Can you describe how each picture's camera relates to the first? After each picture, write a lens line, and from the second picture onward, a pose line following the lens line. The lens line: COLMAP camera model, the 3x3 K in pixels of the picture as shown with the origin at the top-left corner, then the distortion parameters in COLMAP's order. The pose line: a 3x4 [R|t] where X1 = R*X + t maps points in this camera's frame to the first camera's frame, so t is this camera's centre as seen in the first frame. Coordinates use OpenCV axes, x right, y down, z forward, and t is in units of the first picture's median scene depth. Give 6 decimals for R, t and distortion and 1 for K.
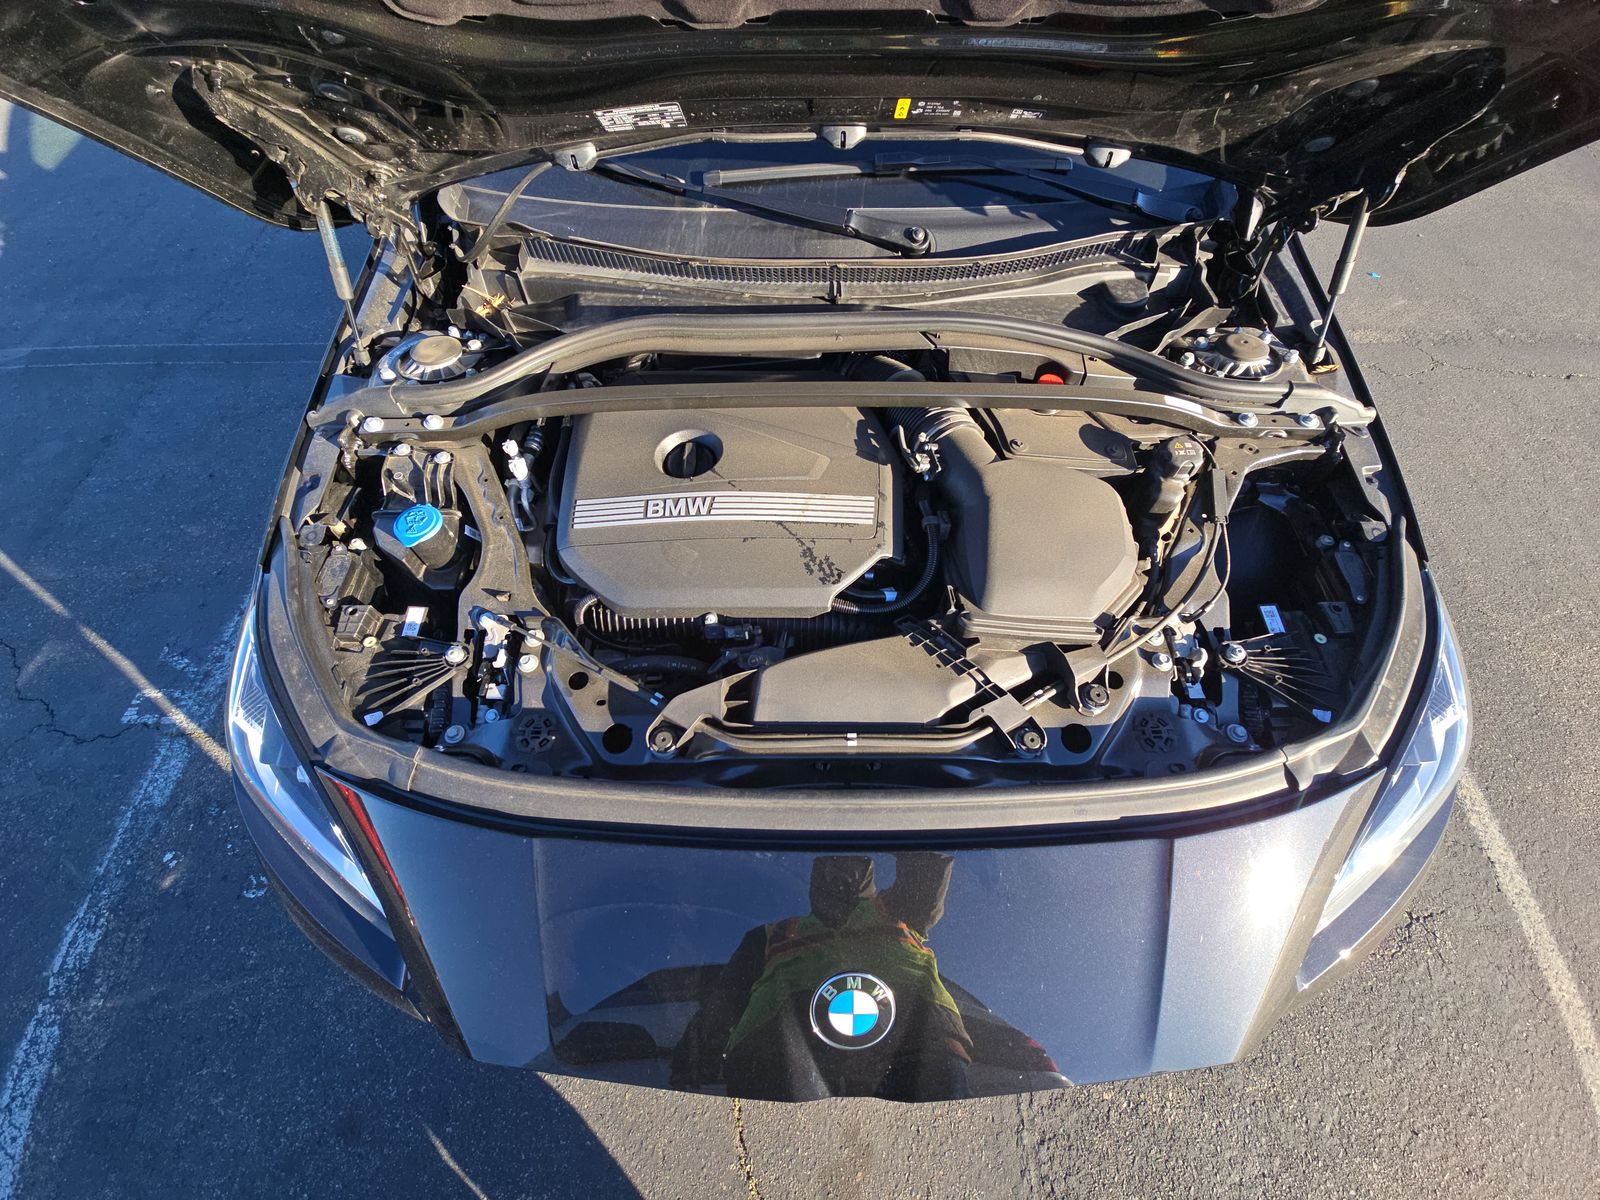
lens RADIAL K [[645.5, 0, 795.6], [0, 645.5, 601.5], [0, 0, 1]] dist [0.000129, -0.000650]
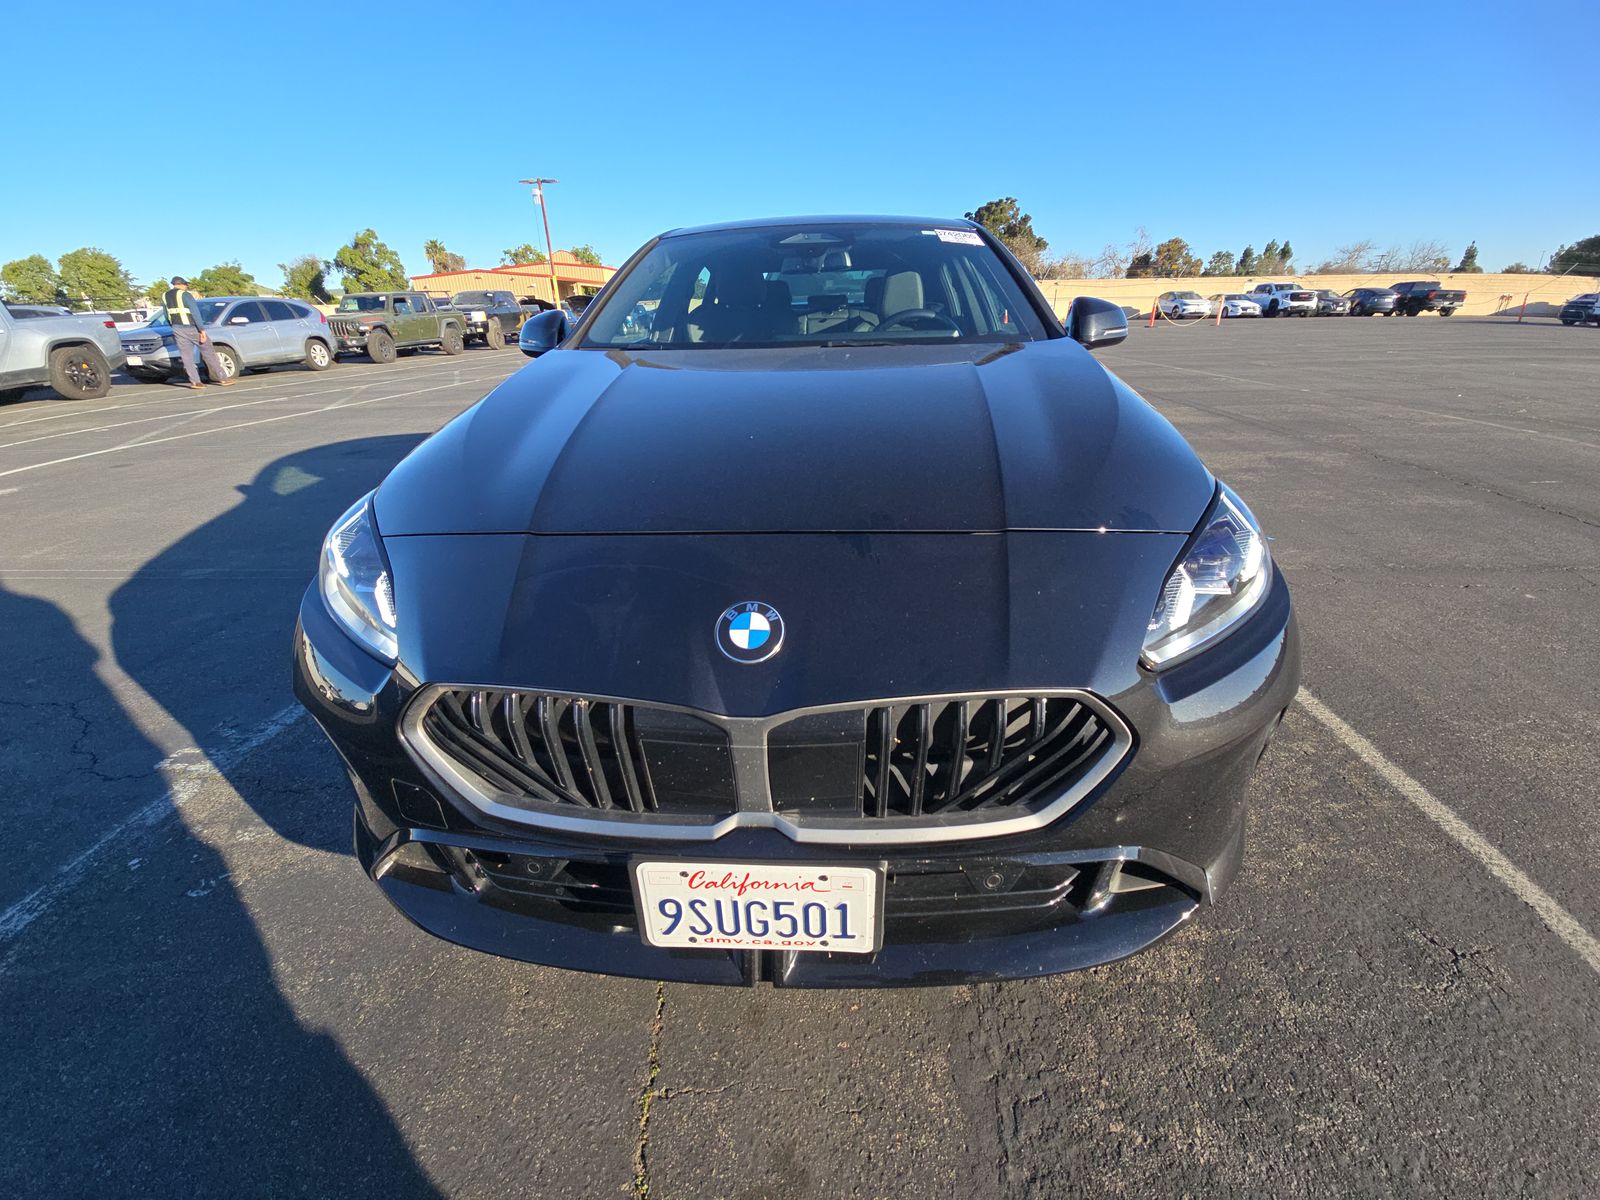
lens RADIAL K [[645.5, 0, 804.0], [0, 645.5, 594.6], [0, 0, 1]] dist [0.000129, -0.000650]
pose [[0.998017, 0.017825, -0.060376, 0.144467], [-0.048235, 0.832802, -0.551465, 0.683335], [0.040452, 0.553283, 0.832010, -0.021188]]
